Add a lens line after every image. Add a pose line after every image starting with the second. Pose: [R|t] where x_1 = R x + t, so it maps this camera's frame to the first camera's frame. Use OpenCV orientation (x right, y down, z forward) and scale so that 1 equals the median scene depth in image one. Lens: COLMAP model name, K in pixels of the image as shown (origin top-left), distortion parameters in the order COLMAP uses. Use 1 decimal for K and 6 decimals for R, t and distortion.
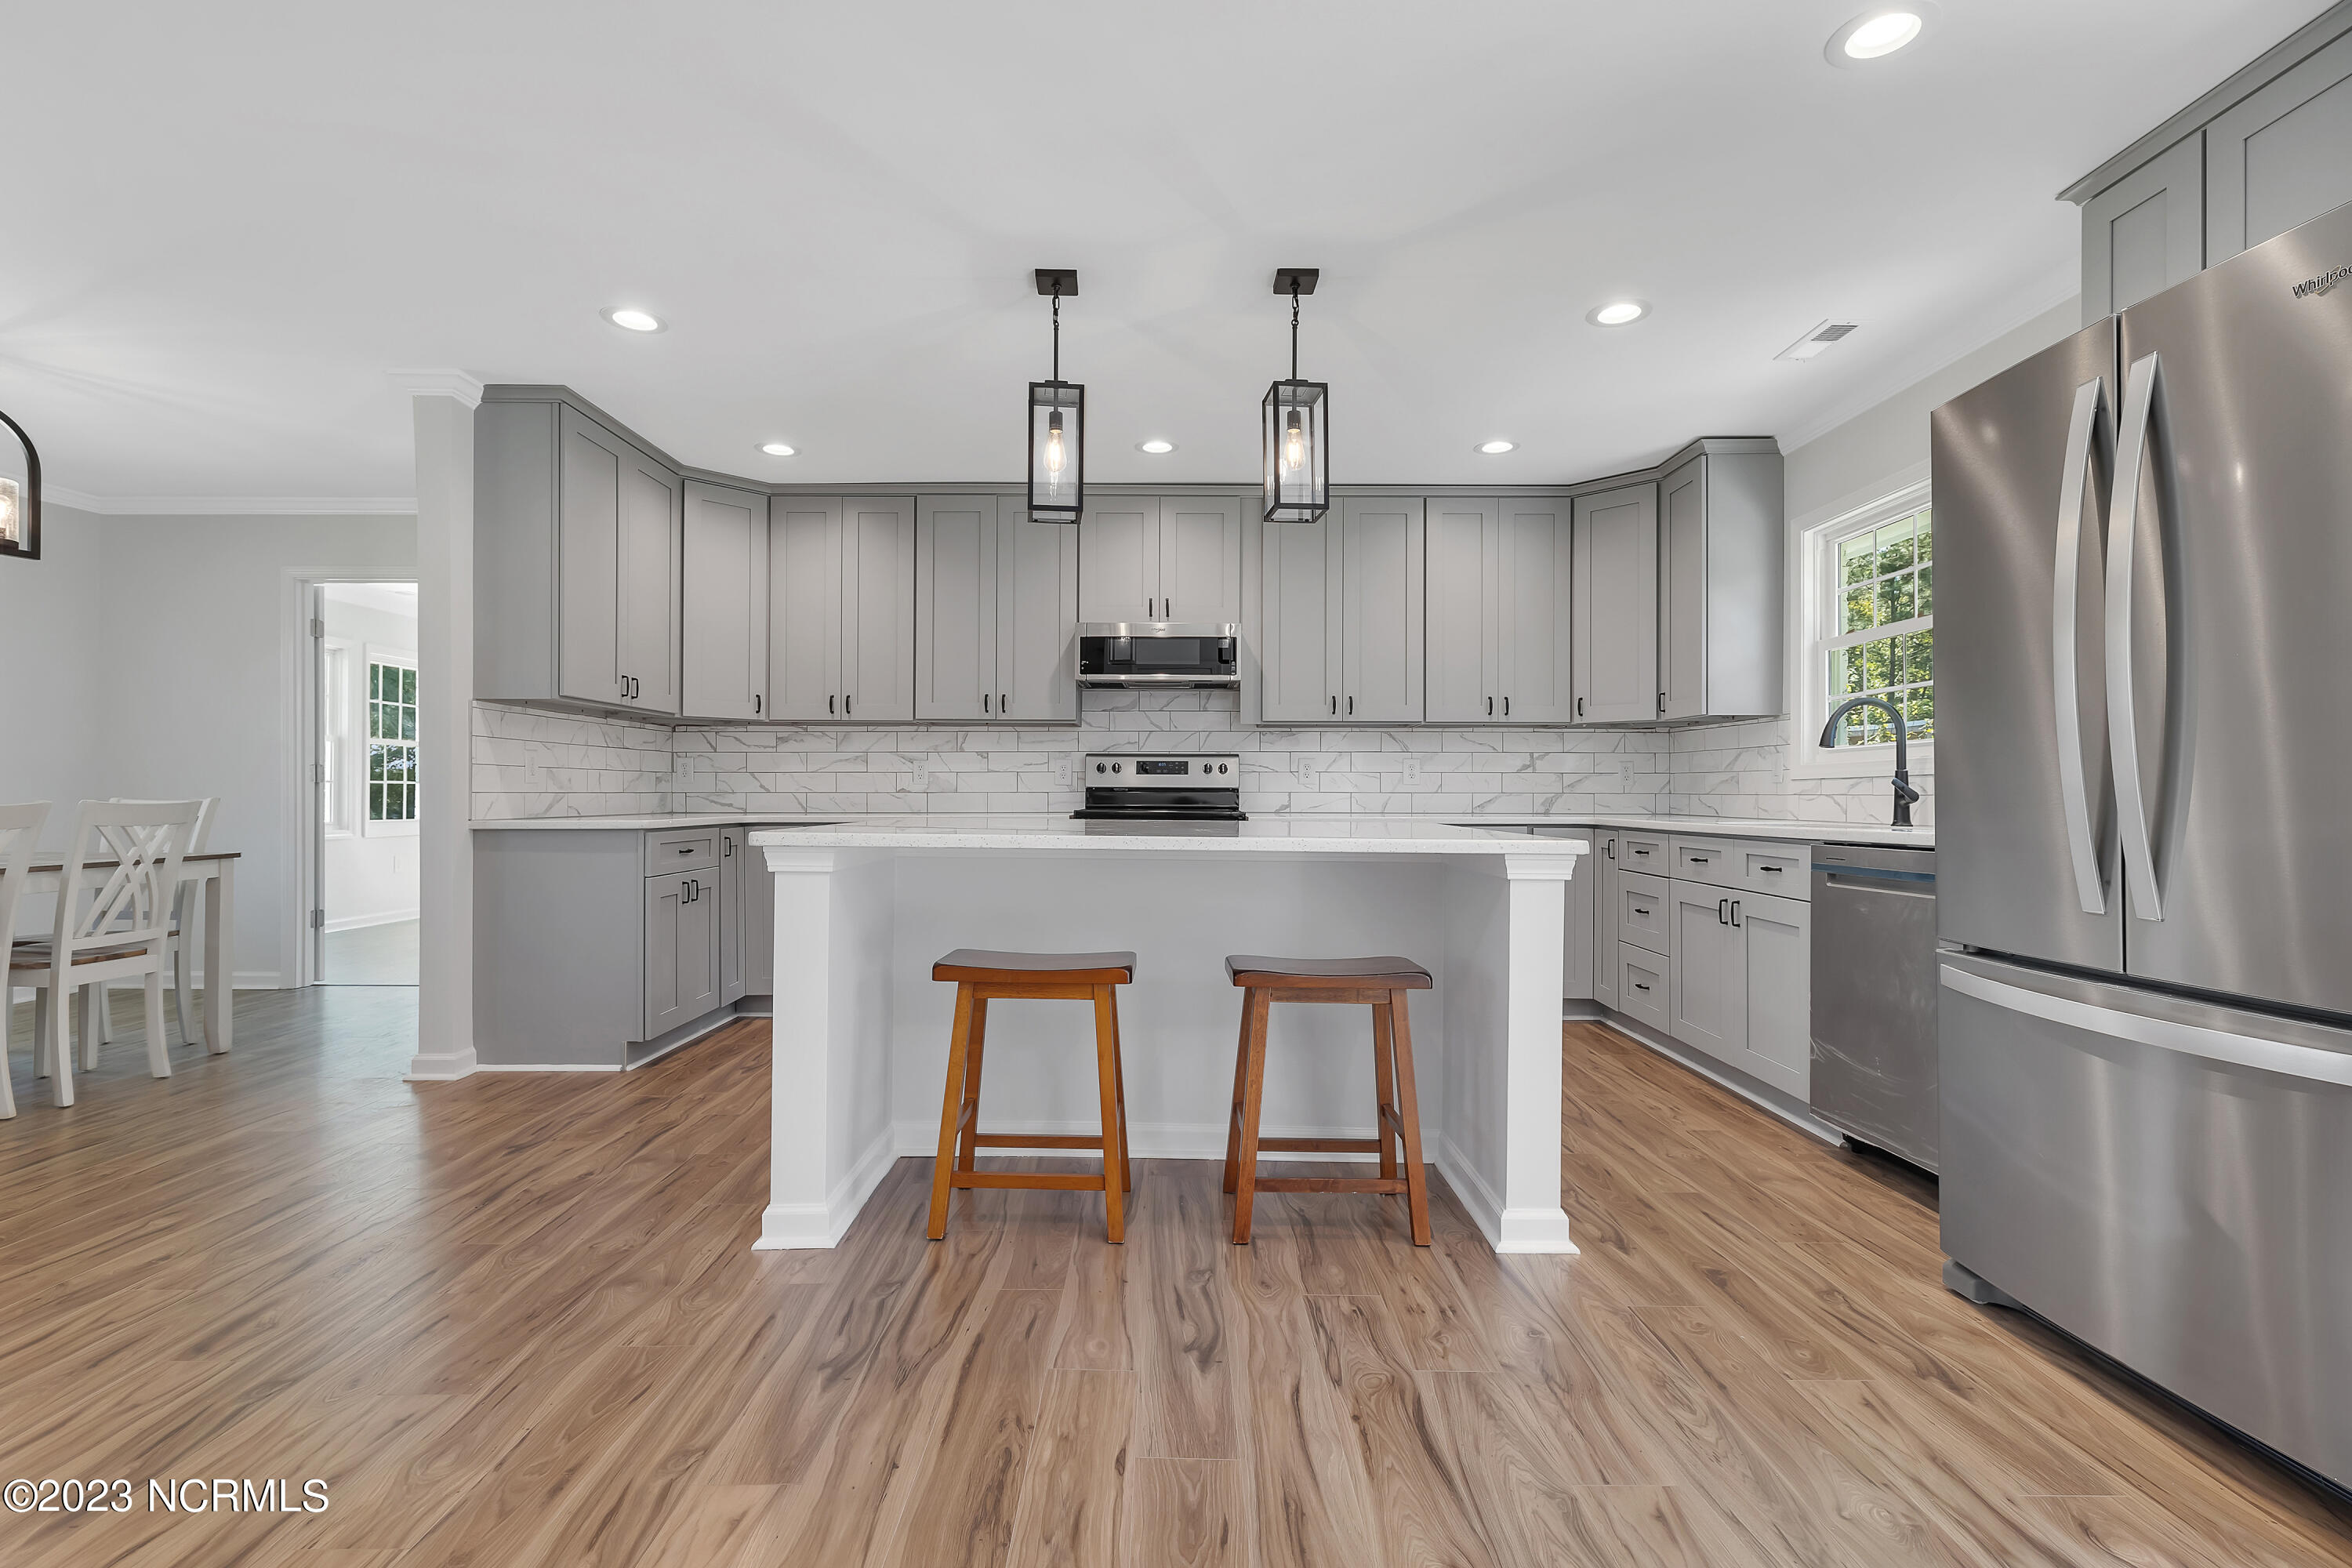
lens RADIAL K [[1083.6, 0, 1165.9], [0, 1083.6, 787.4], [0, 0, 1]] dist [0.004957, -0.000439]
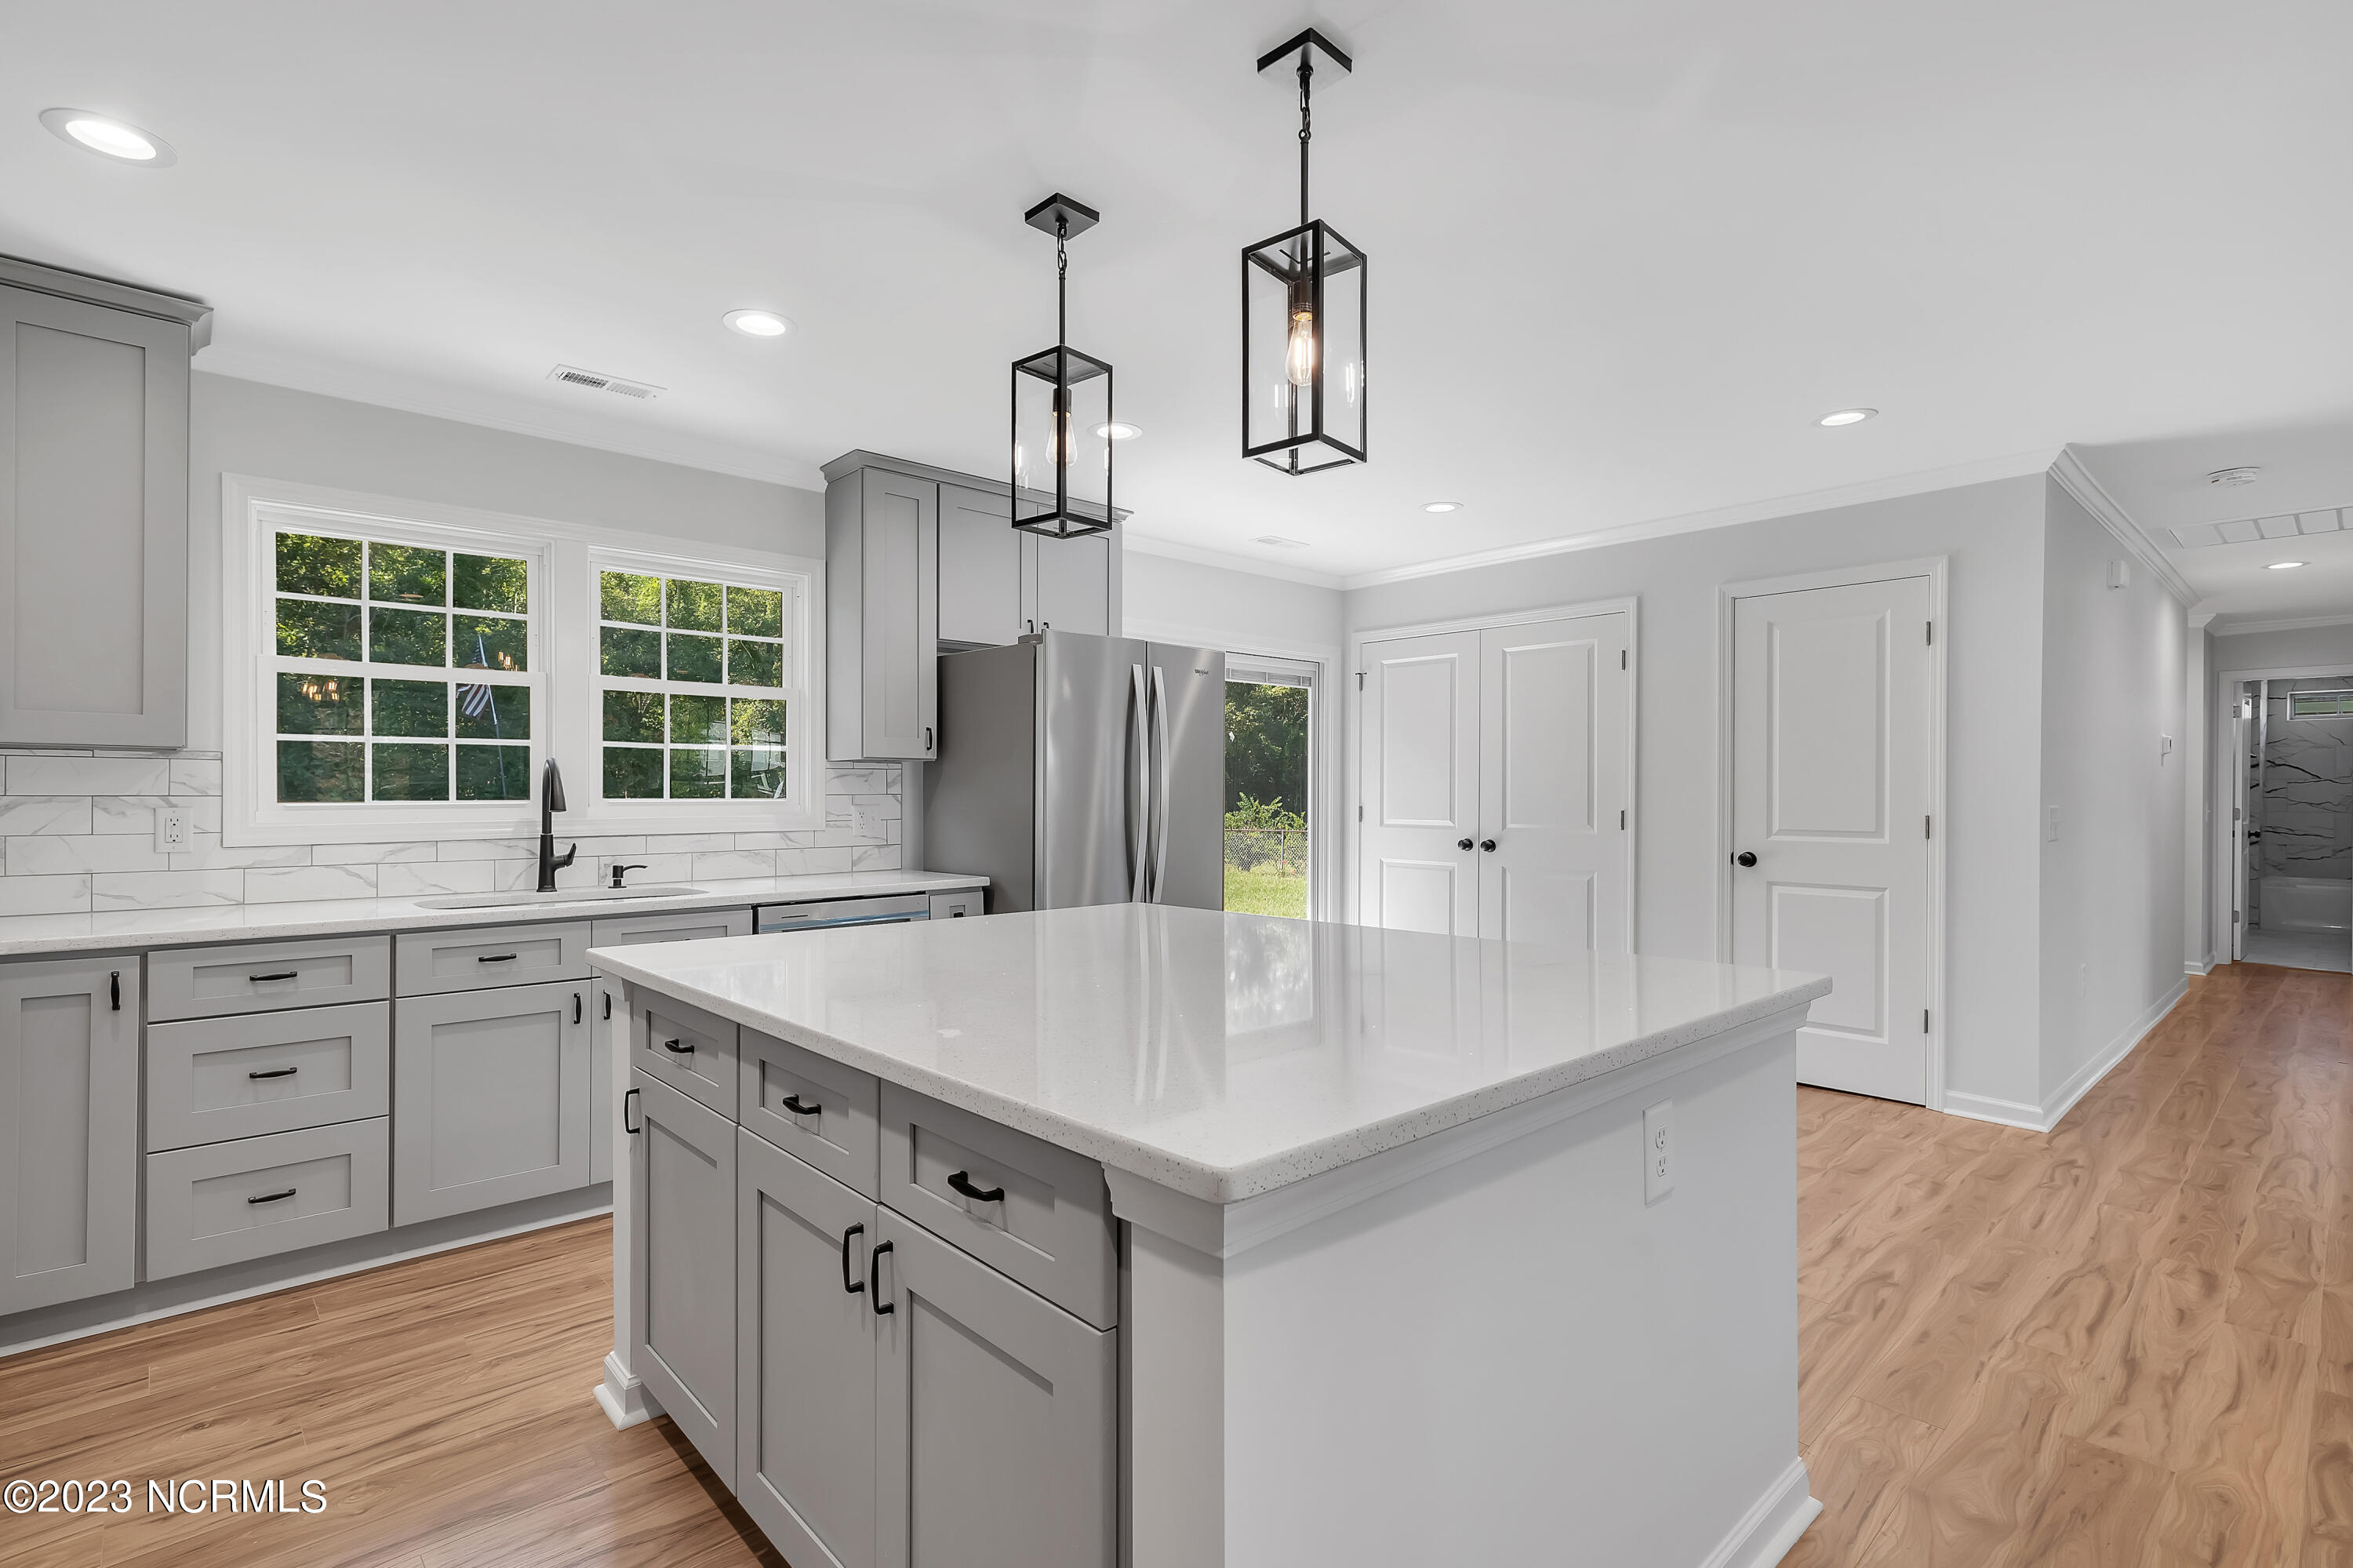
lens RADIAL K [[1098.6, 0, 1173.0], [0, 1098.6, 794.4], [0, 0, 1]] dist [0.004524, -0.000278]
pose [[-0.679370, -0.005637, 0.733774, -0.363724], [-0.008684, 0.999962, -0.000359, -0.047604], [-0.733744, -0.006616, -0.679393, 1.065581]]
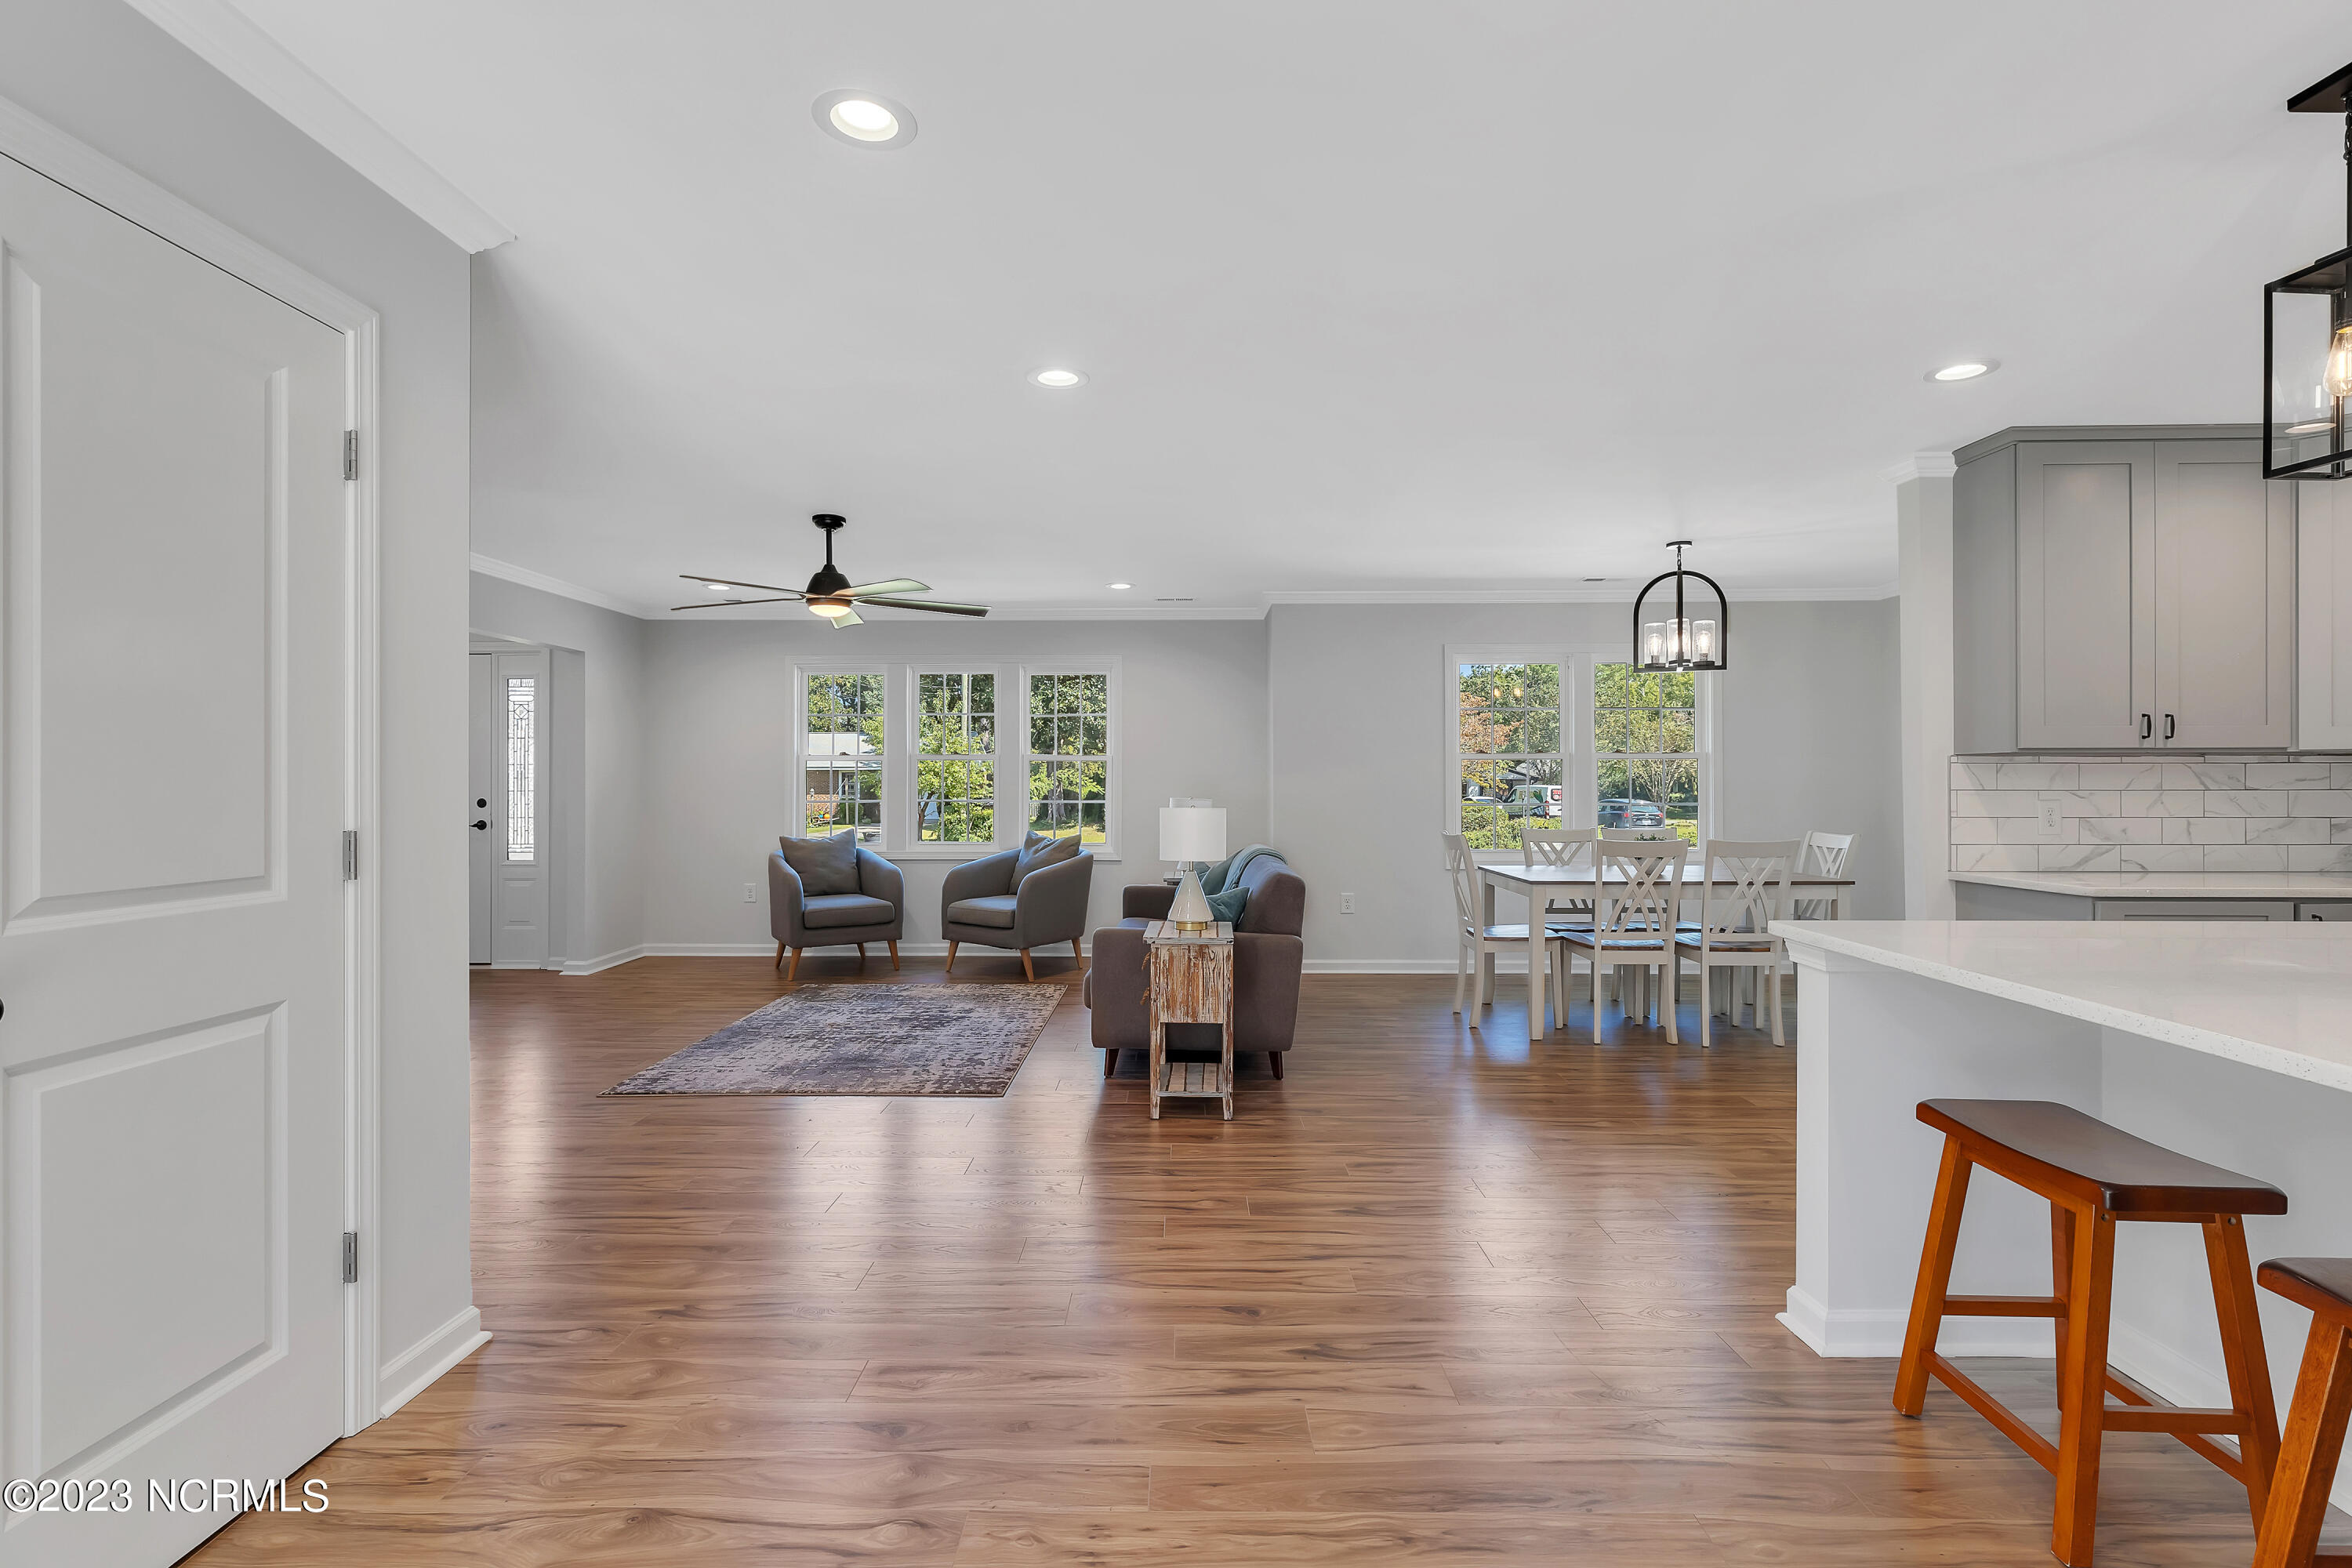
lens RADIAL K [[1085.0, 0, 1166.4], [0, 1085.0, 780.2], [0, 0, 1]] dist [0.005777, 0.000053]
pose [[-0.013959, -0.004281, -0.999893, 0.387515], [0.007161, 0.999965, -0.004381, -0.053878], [0.999877, -0.007221, -0.013928, 0.241442]]
